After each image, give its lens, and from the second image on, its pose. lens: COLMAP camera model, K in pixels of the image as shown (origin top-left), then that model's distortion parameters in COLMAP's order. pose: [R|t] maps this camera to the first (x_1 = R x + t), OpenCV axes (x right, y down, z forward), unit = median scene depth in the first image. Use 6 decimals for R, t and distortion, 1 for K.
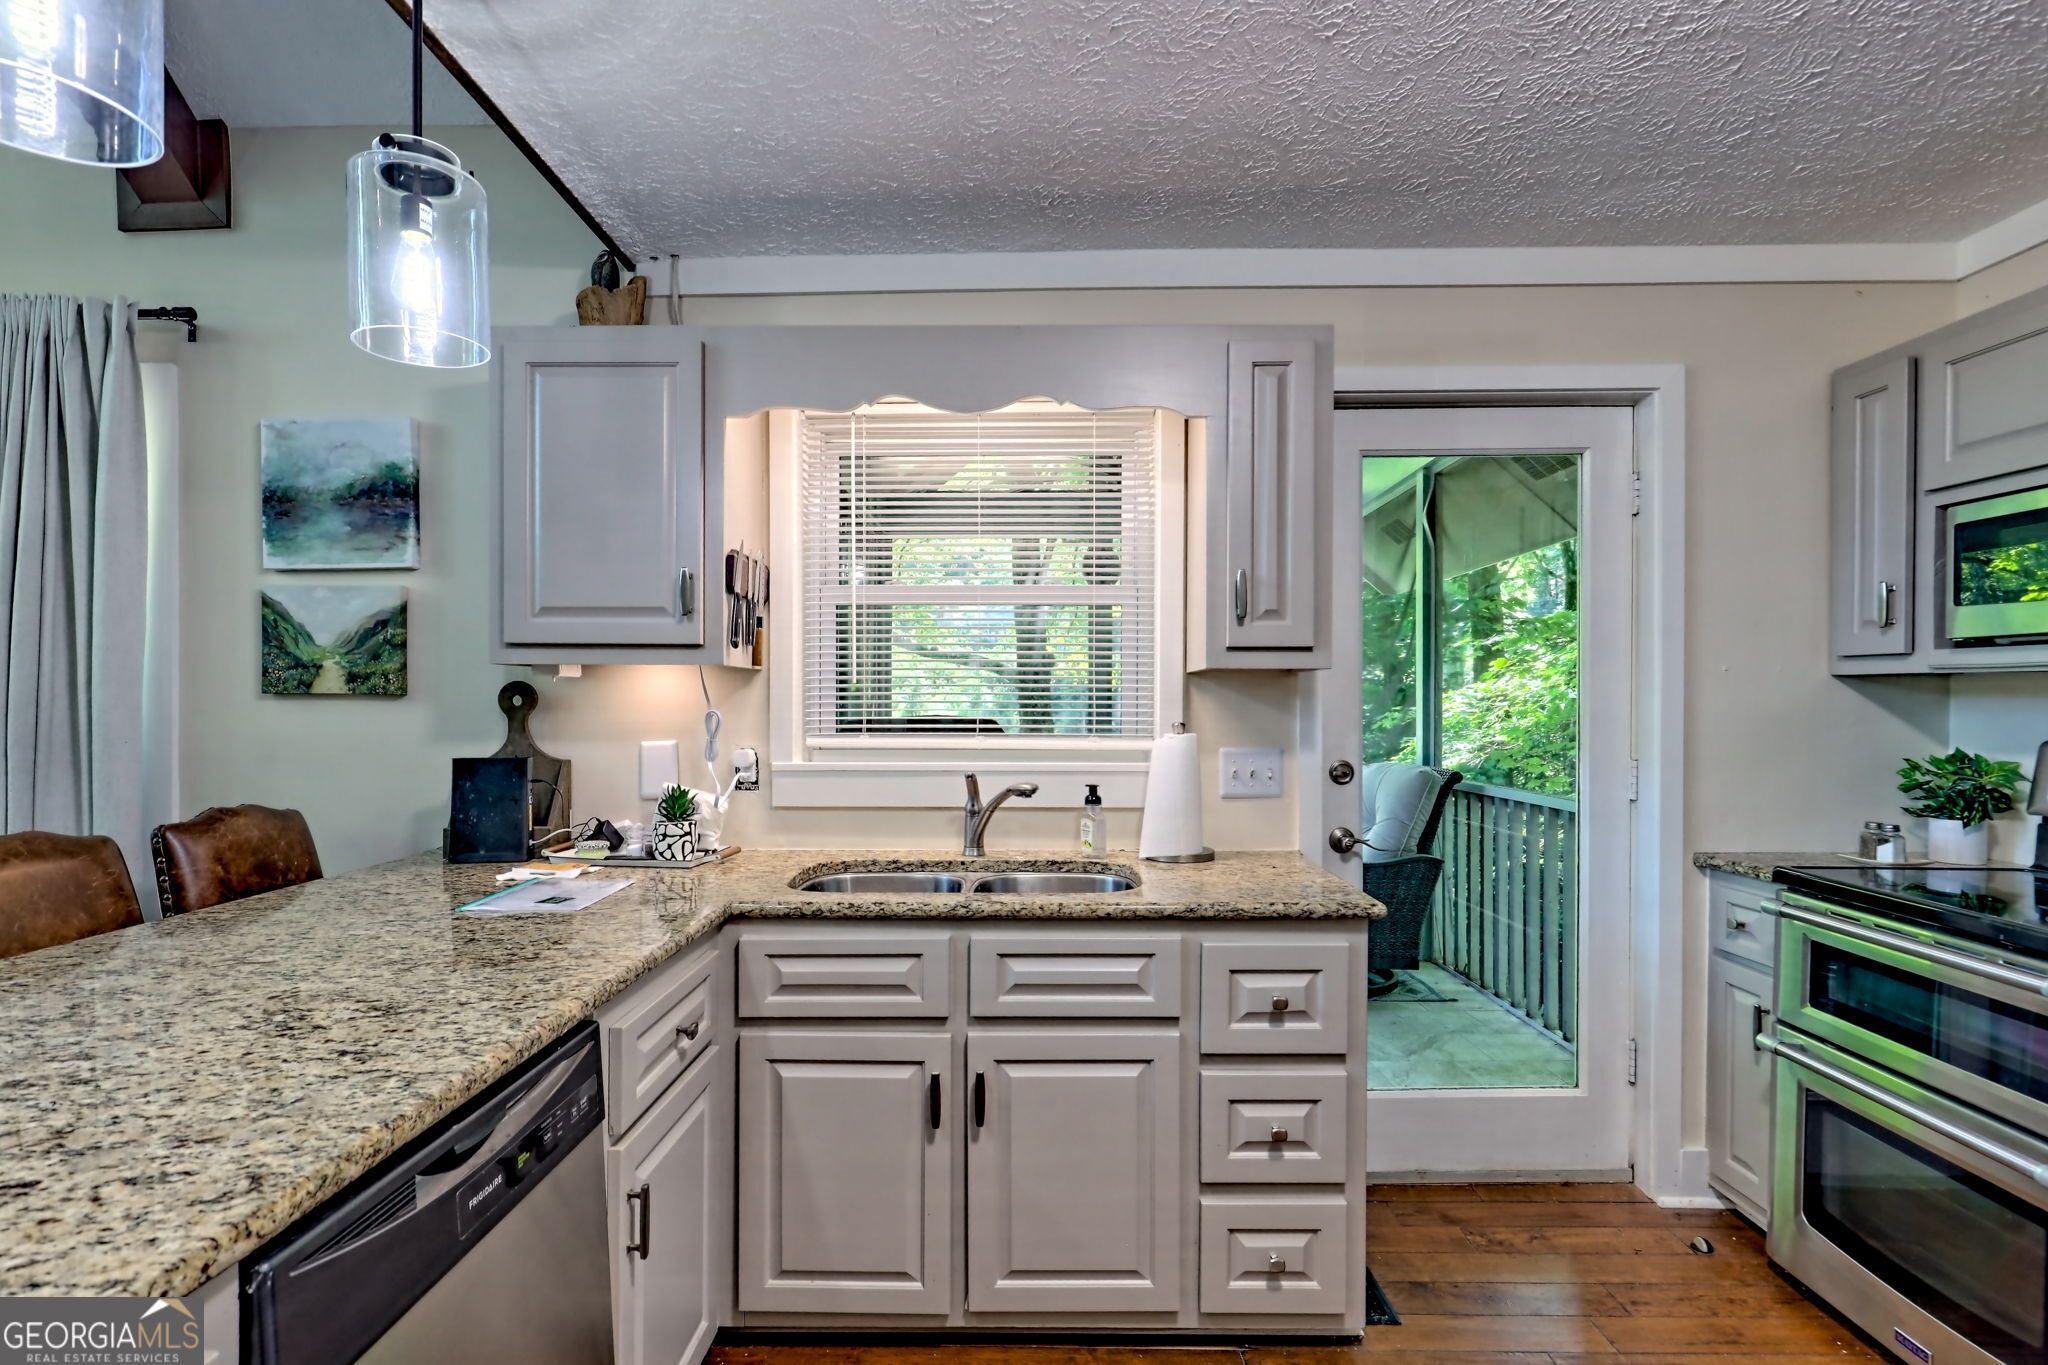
lens RADIAL K [[1010.0, 0, 1042.1], [0, 1010.0, 710.6], [0, 0, 1]] dist [-0.003433, 0.000506]
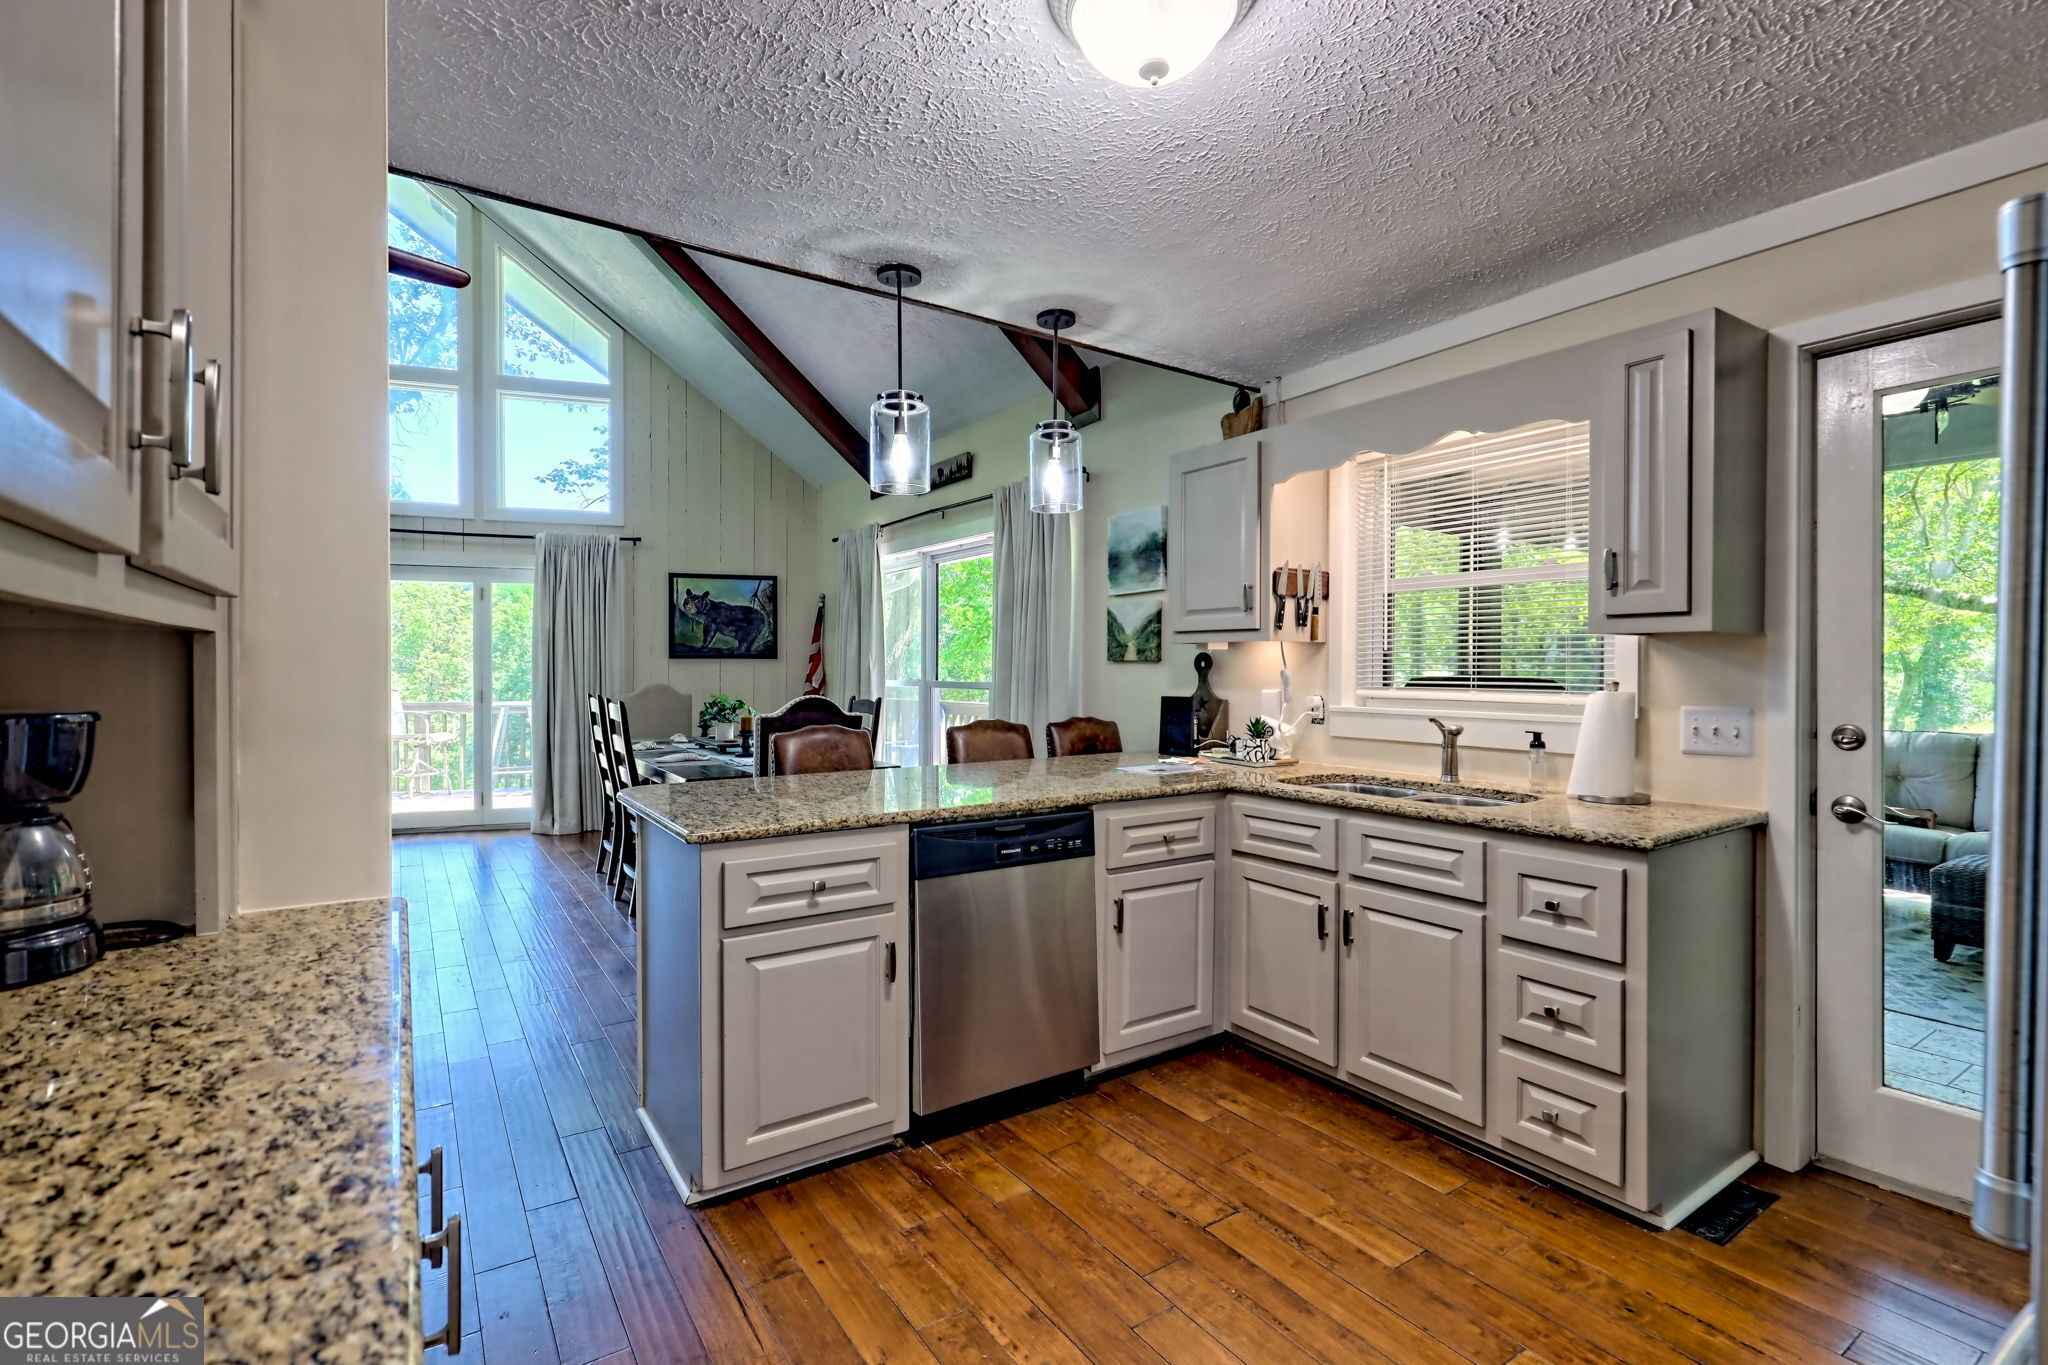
lens RADIAL K [[936.5, 0, 1010.4], [0, 936.5, 673.0], [0, 0, 1]] dist [0.005659, 0.000518]
pose [[0.557473, 0.004784, -0.830181, 0.633409], [-0.006801, 0.999976, 0.001196, 0.005804], [0.830167, 0.004979, 0.557492, -0.151838]]
